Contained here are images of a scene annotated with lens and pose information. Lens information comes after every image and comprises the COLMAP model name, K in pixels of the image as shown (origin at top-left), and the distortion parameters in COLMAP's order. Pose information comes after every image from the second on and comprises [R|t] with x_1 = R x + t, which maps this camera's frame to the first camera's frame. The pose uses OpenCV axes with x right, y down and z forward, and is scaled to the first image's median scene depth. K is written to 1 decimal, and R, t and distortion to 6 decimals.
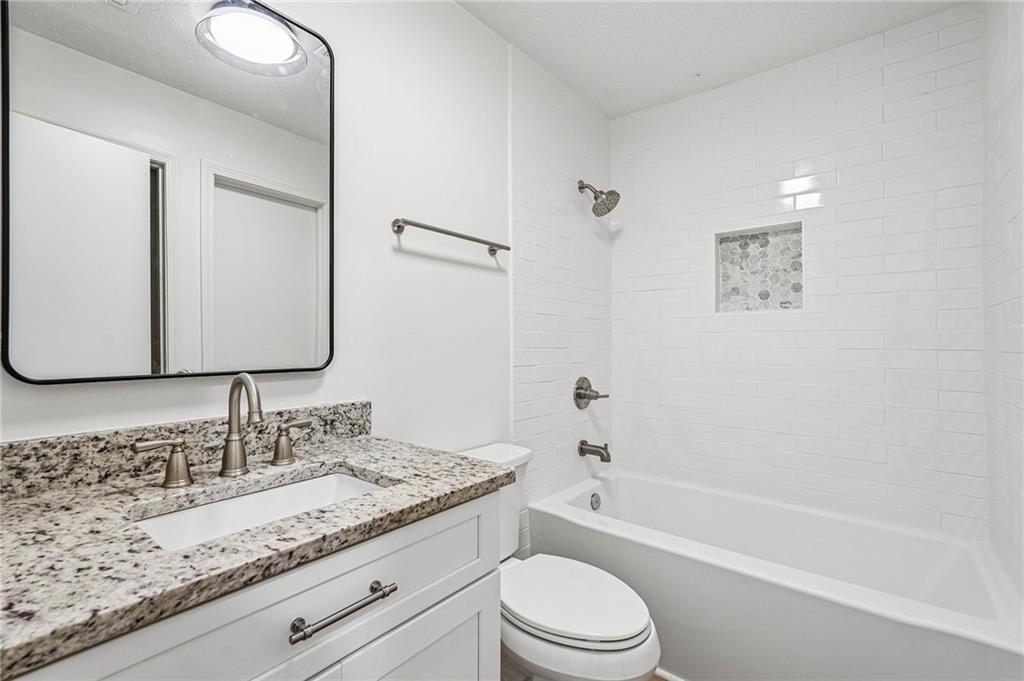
lens RADIAL K [[460.8, 0, 510.1], [0, 460.8, 343.6], [0, 0, 1]] dist [-0.002743, 0.009449]
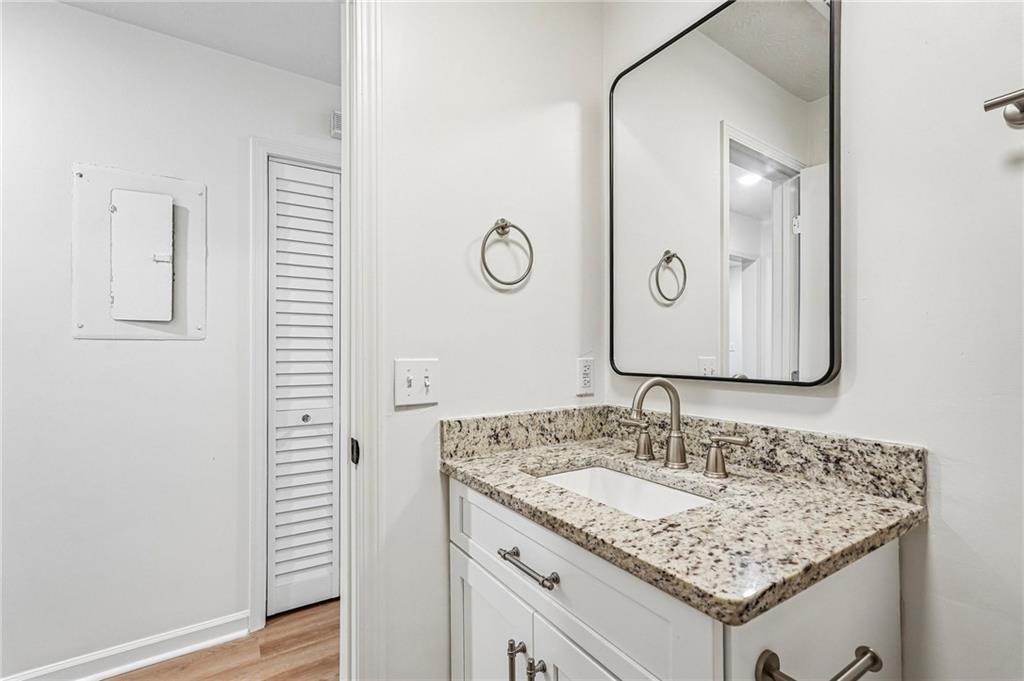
lens RADIAL K [[460.8, 0, 510.1], [0, 460.8, 343.6], [0, 0, 1]] dist [-0.002743, 0.009449]
pose [[-0.316406, -0.007799, -0.948592, 0.271257], [0.003231, 0.999952, -0.009299, -0.004276], [0.948618, -0.006007, -0.316365, 0.438595]]
